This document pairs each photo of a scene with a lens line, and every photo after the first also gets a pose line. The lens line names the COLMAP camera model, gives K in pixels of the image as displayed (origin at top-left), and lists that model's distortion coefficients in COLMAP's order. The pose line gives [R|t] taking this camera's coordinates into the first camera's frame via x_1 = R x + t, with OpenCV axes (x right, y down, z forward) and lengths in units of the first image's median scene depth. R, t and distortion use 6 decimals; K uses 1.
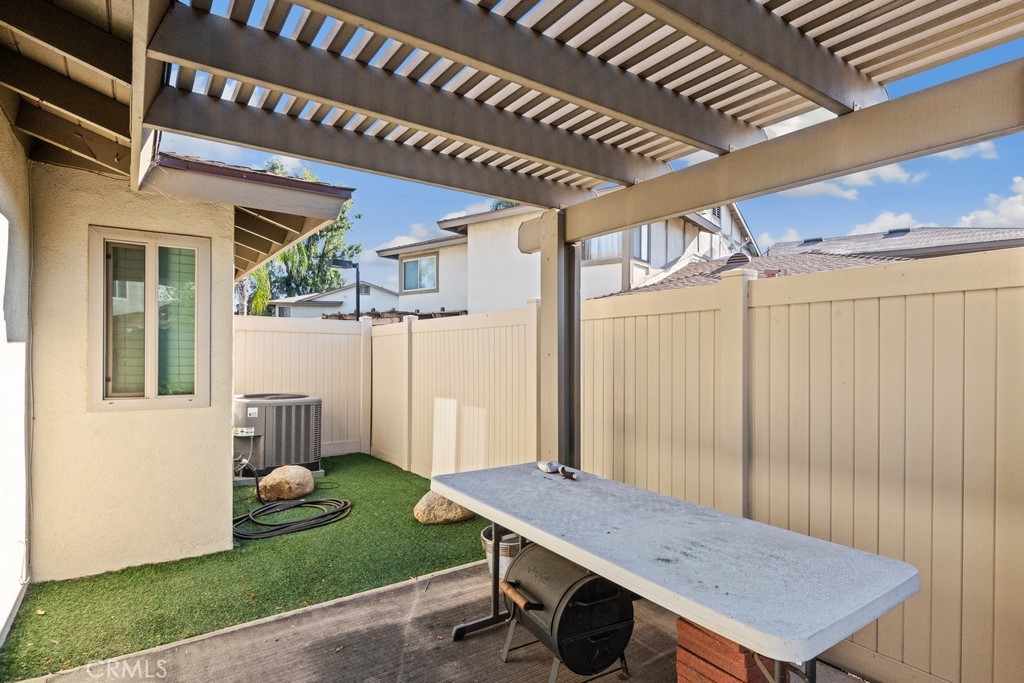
lens RADIAL K [[530.4, 0, 512.0], [0, 530.4, 341.5], [0, 0, 1]] dist [0.004342, -0.000397]
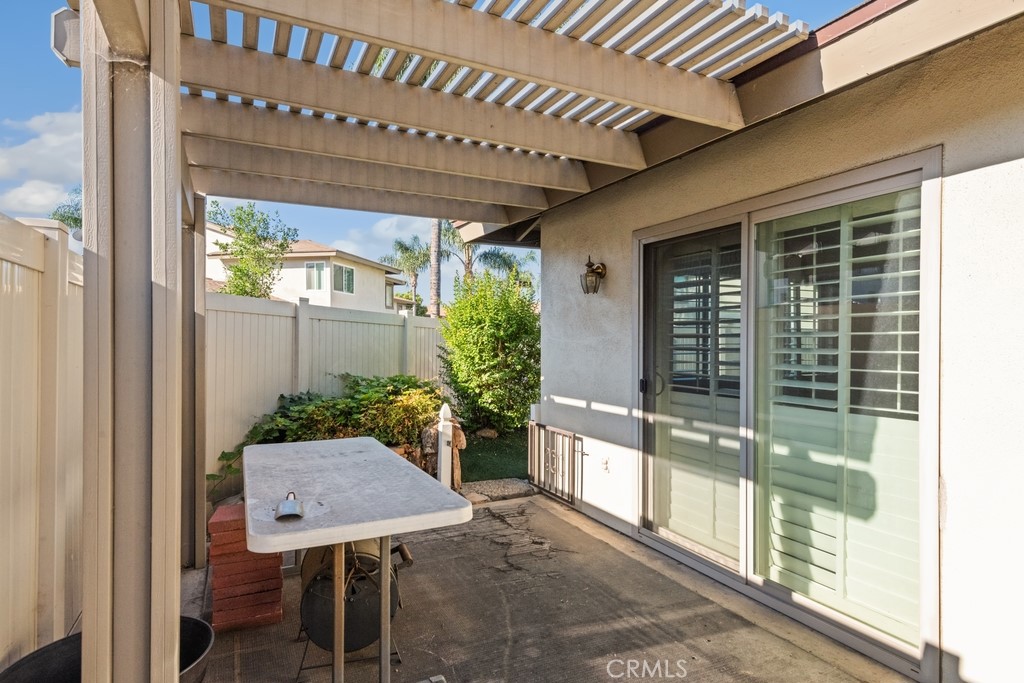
lens RADIAL K [[584.8, 0, 509.6], [0, 584.8, 341.1], [0, 0, 1]] dist [0.045583, -0.031372]
pose [[-0.986058, -0.003942, 0.166353, -0.362375], [-0.003954, 0.999992, 0.000262, 0.025693], [-0.166353, -0.000399, -0.986066, 1.914214]]
